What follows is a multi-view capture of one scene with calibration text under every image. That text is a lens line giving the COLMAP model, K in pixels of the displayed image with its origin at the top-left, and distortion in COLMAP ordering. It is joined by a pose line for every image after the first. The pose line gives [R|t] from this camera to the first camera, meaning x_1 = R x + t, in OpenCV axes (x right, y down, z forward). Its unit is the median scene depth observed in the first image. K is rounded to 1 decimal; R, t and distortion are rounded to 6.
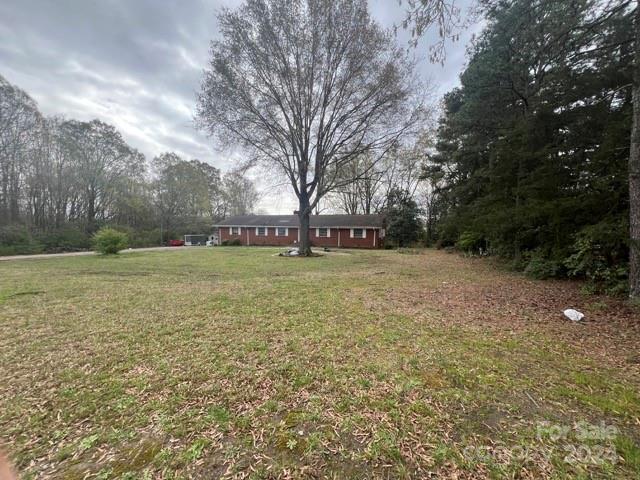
lens RADIAL K [[258.7, 0, 319.7], [0, 258.7, 237.1], [0, 0, 1]] dist [-0.002824, -0.000155]
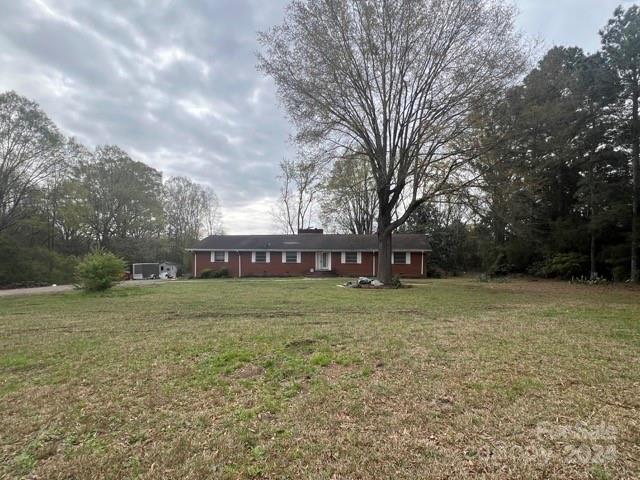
lens RADIAL K [[343.7, 0, 319.2], [0, 343.7, 238.3], [0, 0, 1]] dist [0.002181, -0.000224]
pose [[0.988224, -0.000046, 0.153016, -0.209711], [0.012614, 0.996621, -0.081166, 0.005777], [-0.152495, 0.082141, 0.984885, 0.029119]]
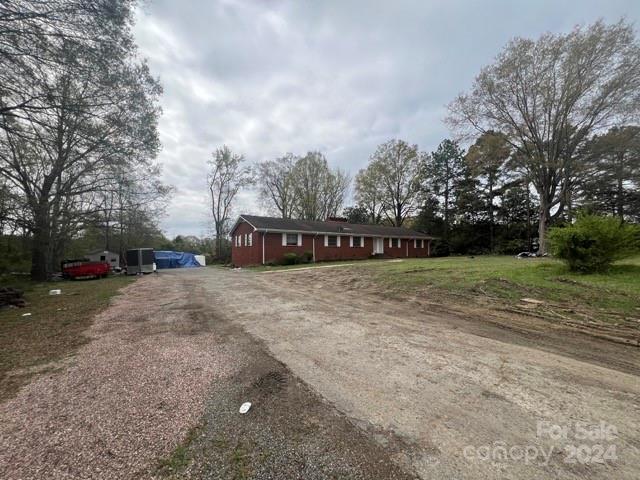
lens RADIAL K [[258.2, 0, 321.6], [0, 258.2, 240.1], [0, 0, 1]] dist [0.002263, 0.000374]
pose [[0.572974, 0.003295, 0.819567, -0.813121], [-0.003126, 0.999993, -0.001835, -0.022863], [-0.819567, -0.001510, 0.572981, 0.620424]]
